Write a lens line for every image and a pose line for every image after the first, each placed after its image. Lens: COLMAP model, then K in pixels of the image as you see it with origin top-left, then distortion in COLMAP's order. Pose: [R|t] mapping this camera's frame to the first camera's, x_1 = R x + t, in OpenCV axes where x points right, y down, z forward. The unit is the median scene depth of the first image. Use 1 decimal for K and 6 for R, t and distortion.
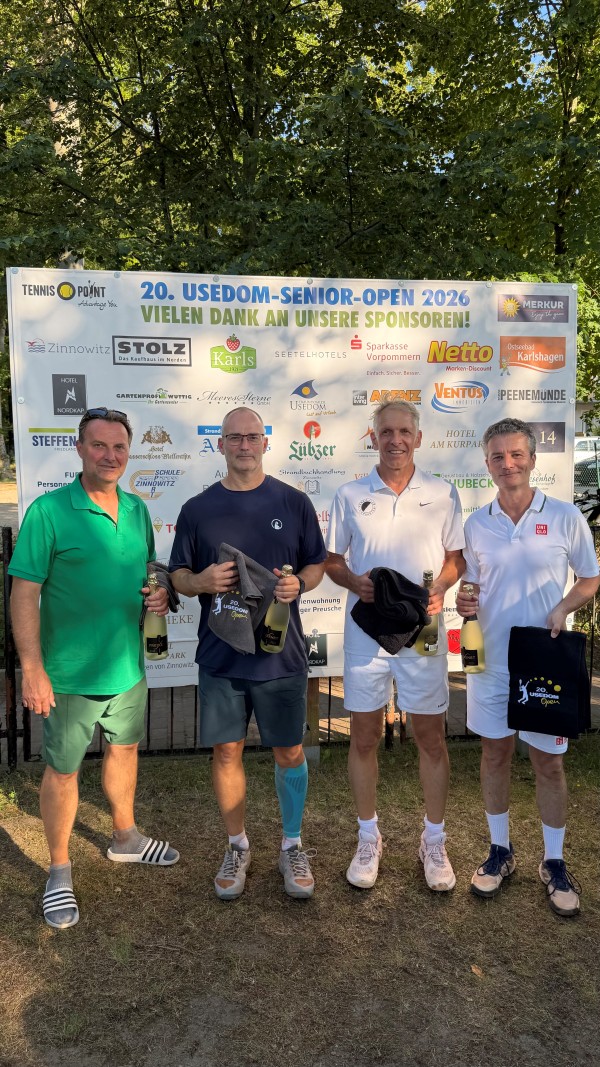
lens RADIAL K [[777.1, 0, 306.9], [0, 777.1, 543.0], [0, 0, 1]] dist [0.108927, -0.246697]
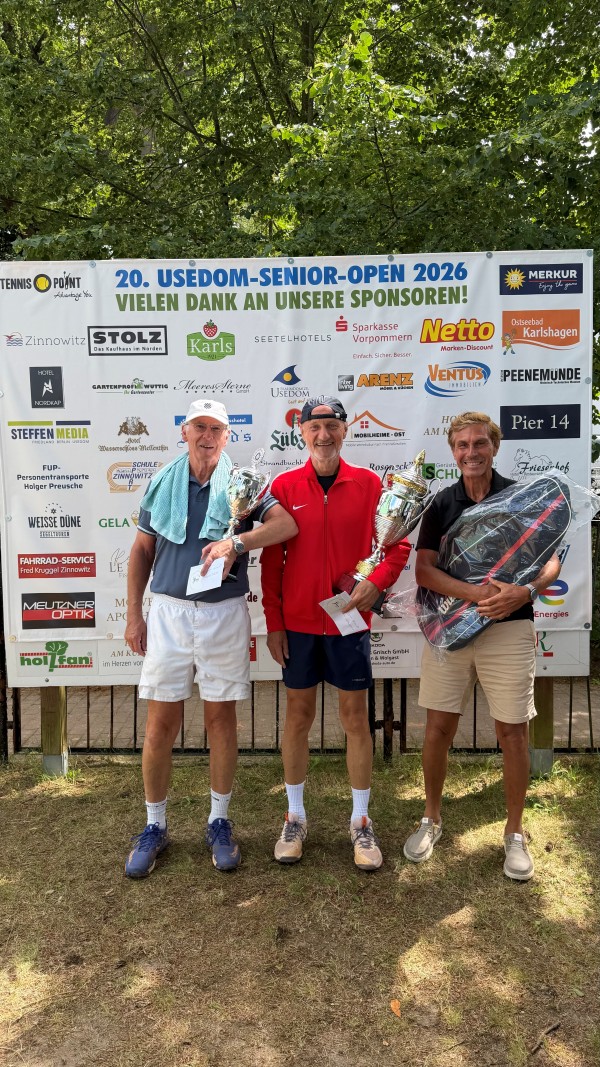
lens RADIAL K [[777.1, 0, 300.5], [0, 777.1, 540.7], [0, 0, 1]] dist [0.108927, -0.246697]
pose [[0.986738, 0.004243, -0.162268, 0.172081], [-0.005070, 0.999976, -0.004683, 0.008570], [0.162244, 0.005443, 0.986736, 0.068194]]
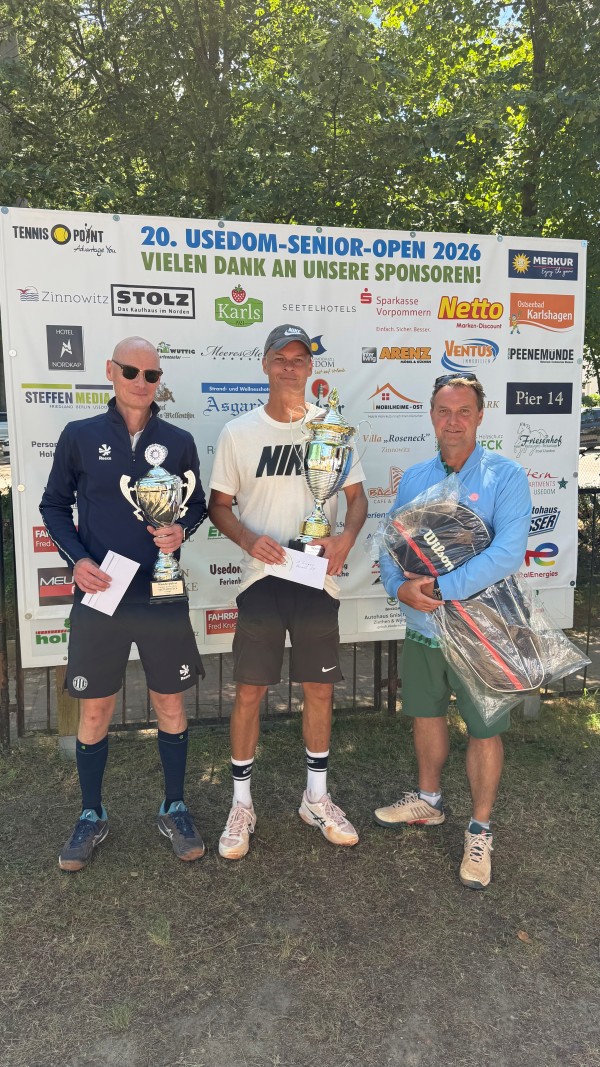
lens RADIAL K [[777.1, 0, 304.5], [0, 777.1, 543.0], [0, 0, 1]] dist [0.108927, -0.246697]
pose [[0.996967, -0.006886, 0.077521, -0.090219], [0.003468, 0.999019, 0.044139, 0.002431], [-0.077749, -0.043736, 0.996013, 0.038712]]
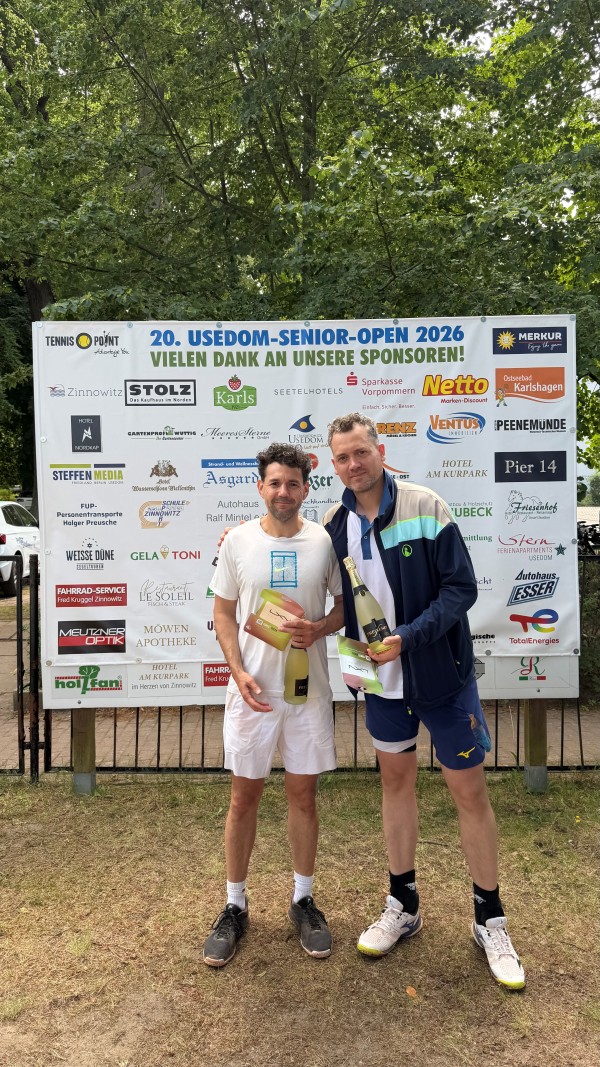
lens RADIAL K [[777.1, 0, 298.9], [0, 777.1, 528.2], [0, 0, 1]] dist [0.108927, -0.246697]
pose [[0.989198, -0.002504, -0.146567, 0.149137], [-0.007111, 0.997857, -0.065038, 0.012648], [0.146415, 0.065378, 0.987060, -0.032287]]
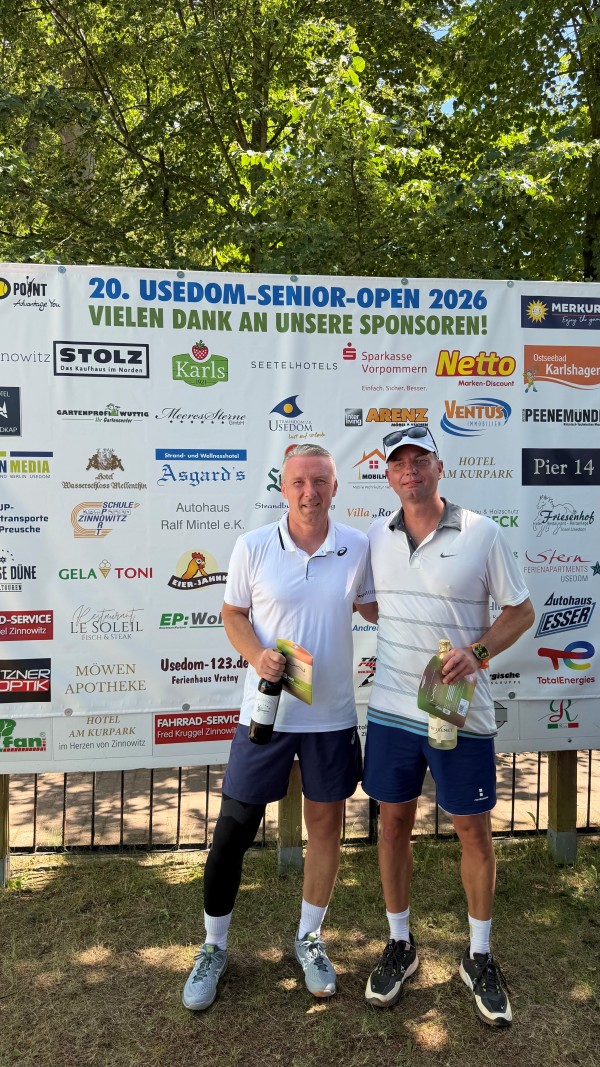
lens RADIAL K [[777.1, 0, 305.0], [0, 777.1, 536.5], [0, 0, 1]] dist [0.108927, -0.246697]
pose [[0.999288, 0.007700, -0.036922, 0.049301], [-0.010173, 0.997684, -0.067257, -0.003790], [0.036318, 0.067585, 0.997052, 0.187278]]
